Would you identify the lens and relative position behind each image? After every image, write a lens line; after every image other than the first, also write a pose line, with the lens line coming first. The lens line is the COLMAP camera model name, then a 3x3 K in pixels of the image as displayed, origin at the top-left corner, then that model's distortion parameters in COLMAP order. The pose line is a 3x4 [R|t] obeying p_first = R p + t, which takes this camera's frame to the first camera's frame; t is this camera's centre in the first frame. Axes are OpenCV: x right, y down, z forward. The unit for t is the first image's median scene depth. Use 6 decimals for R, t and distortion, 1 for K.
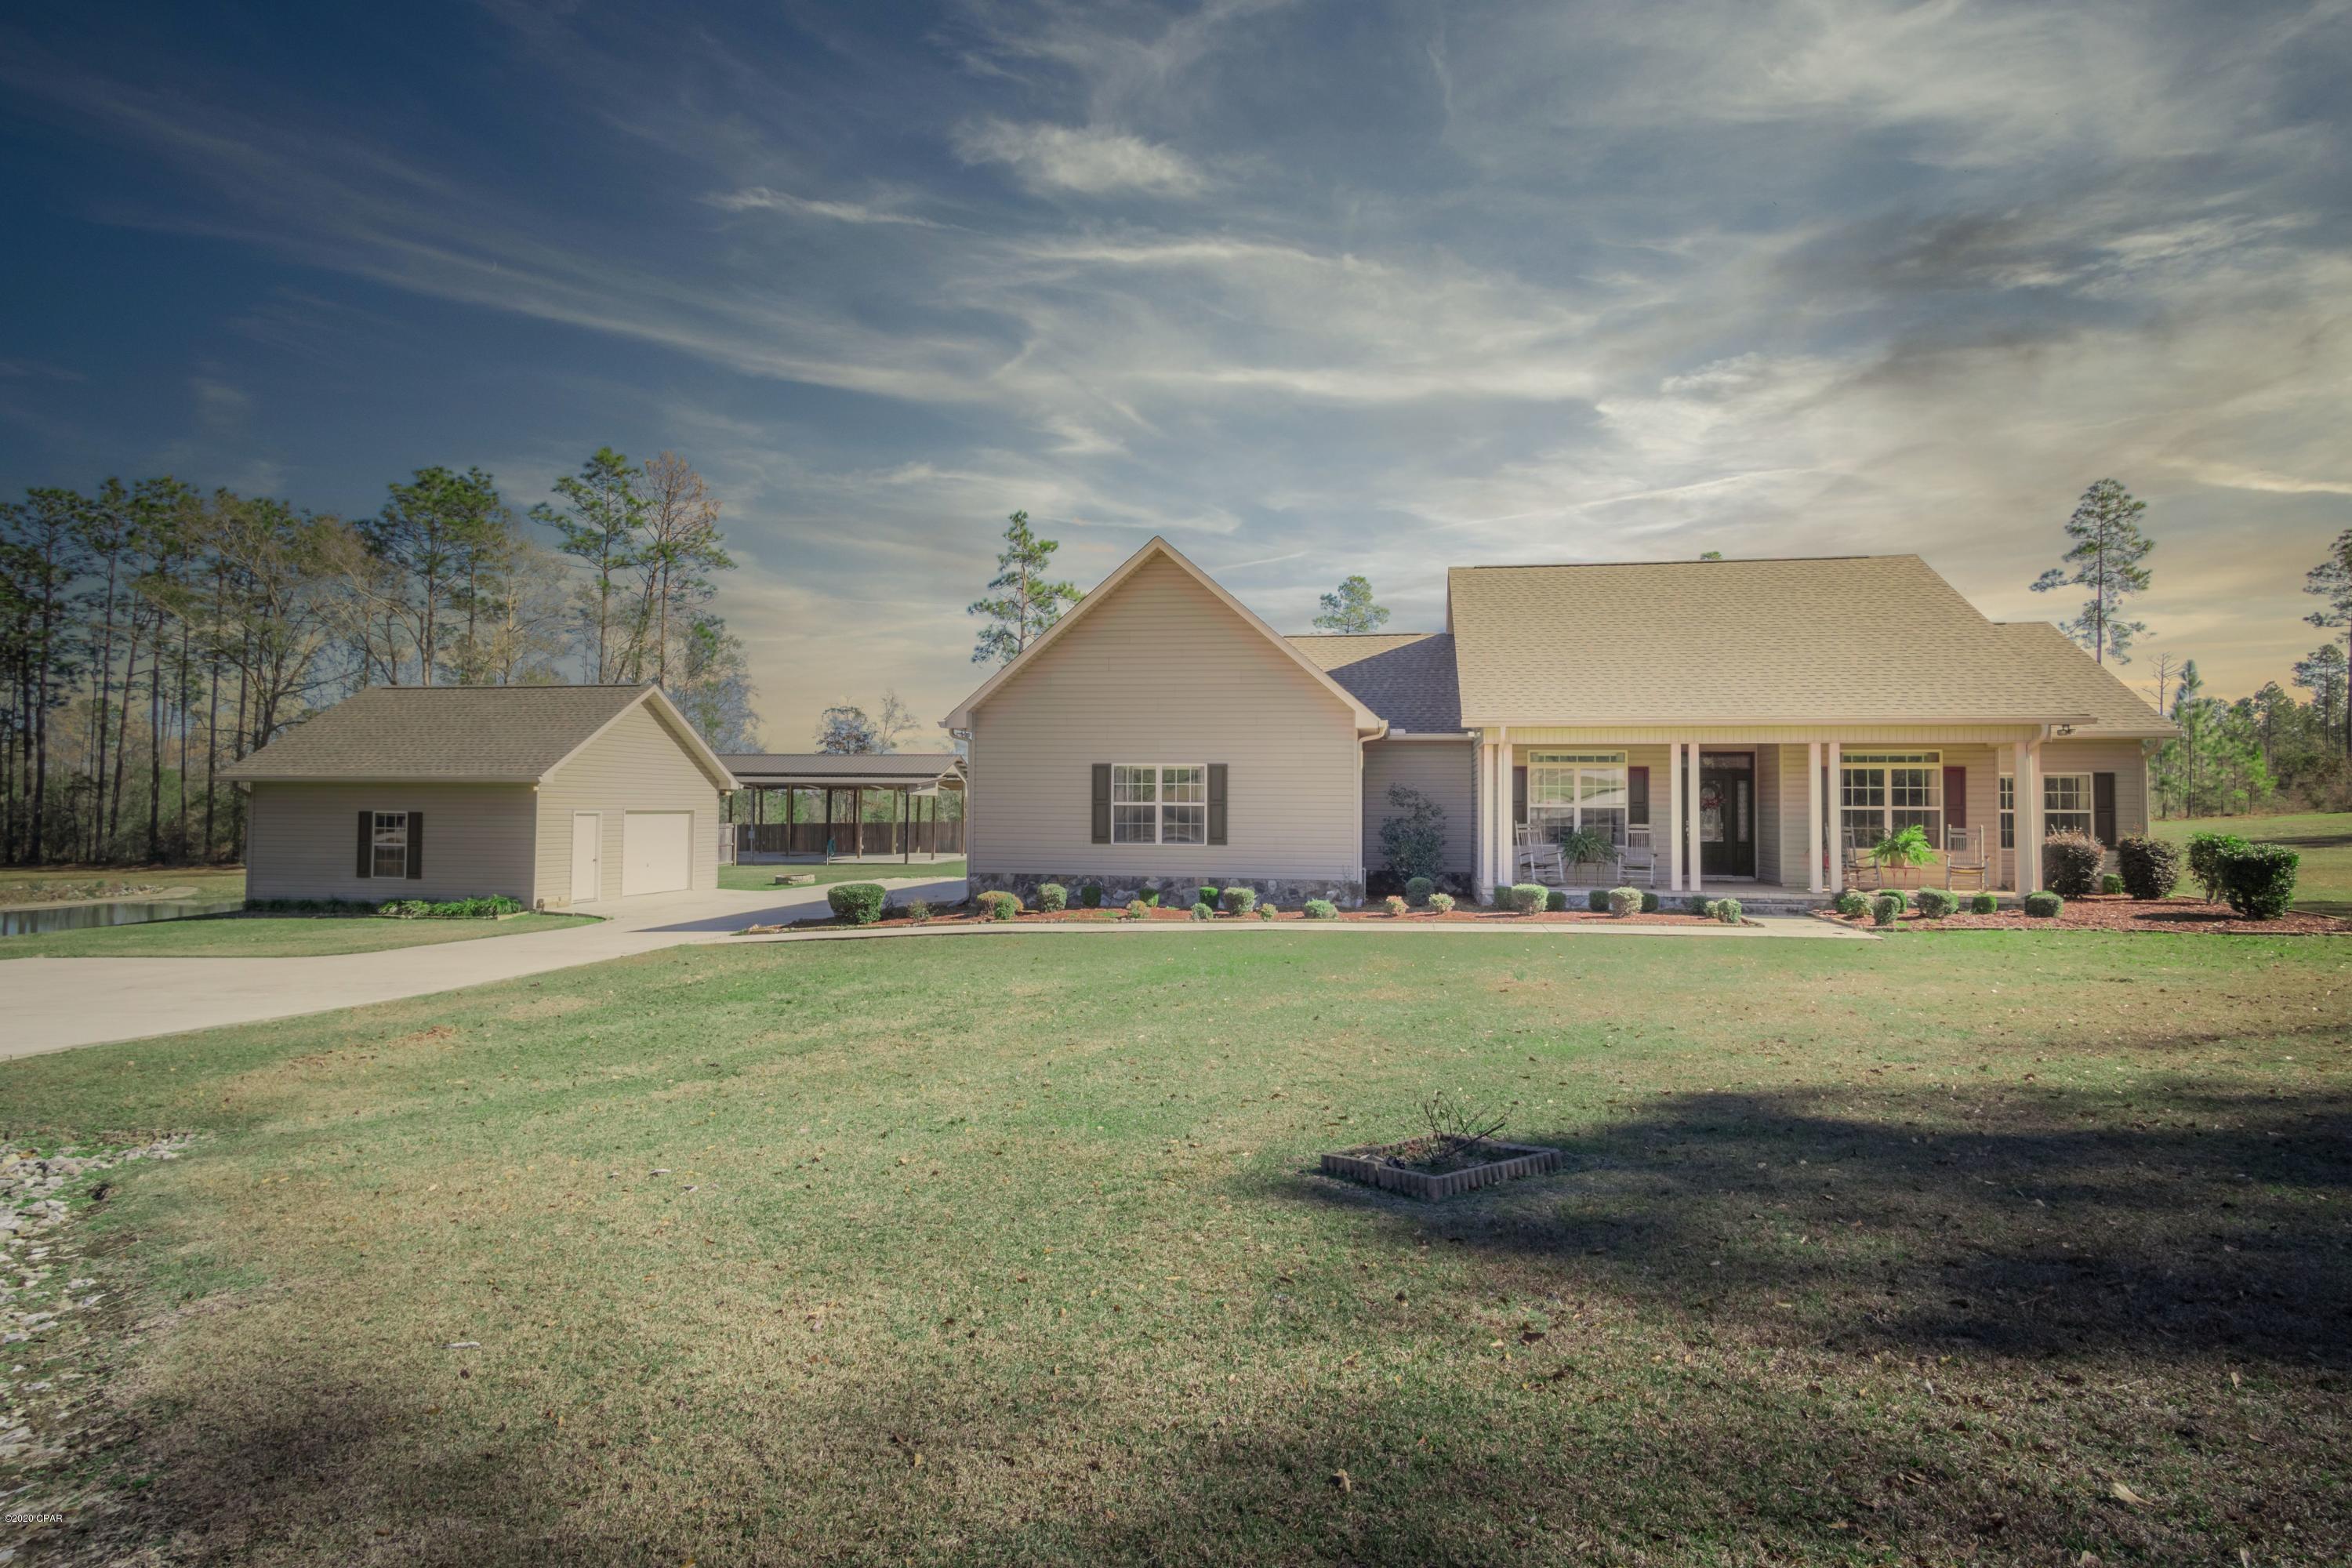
lens RADIAL K [[1270.3, 0, 1178.0], [0, 1270.3, 817.8], [0, 0, 1]] dist [-0.000650, 0.000180]
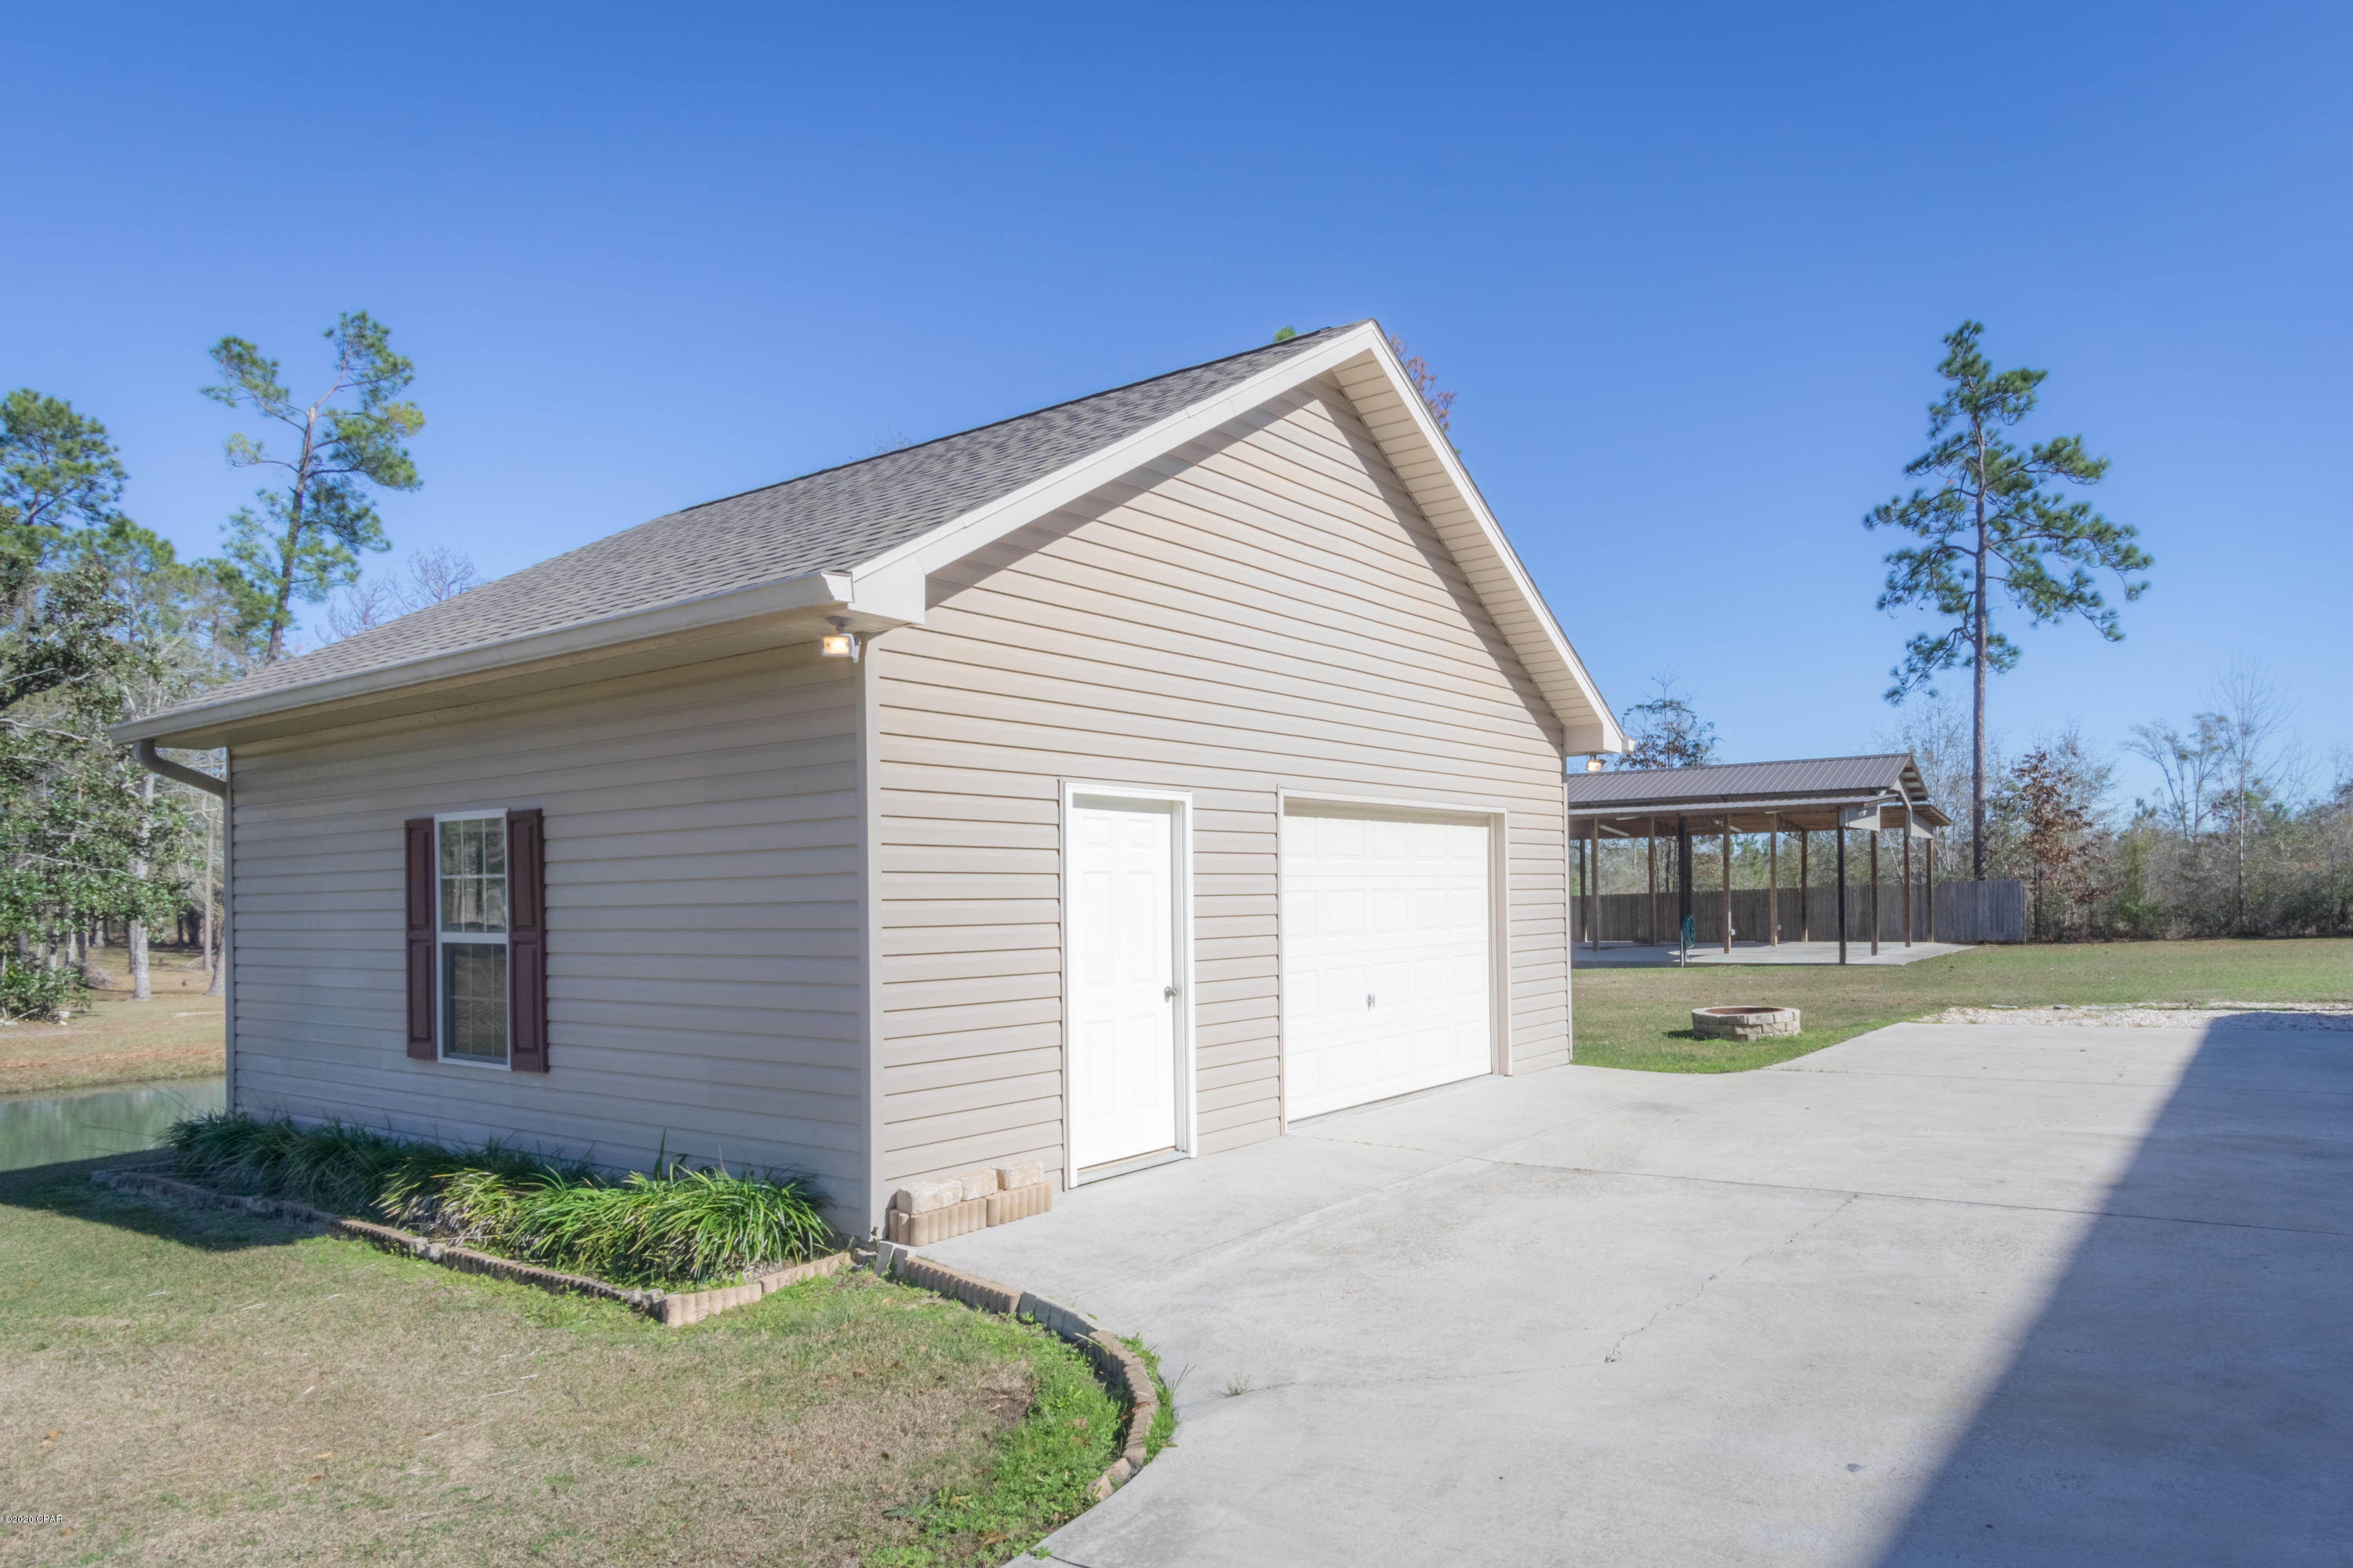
lens RADIAL K [[1270.9, 0, 1178.5], [0, 1270.9, 817.8], [0, 0, 1]] dist [-0.000650, 0.000180]
pose [[0.856669, -0.063165, -0.511984, -0.147732], [0.027489, 0.996655, -0.076965, 0.008417], [0.515133, 0.051859, 0.855540, 0.353743]]
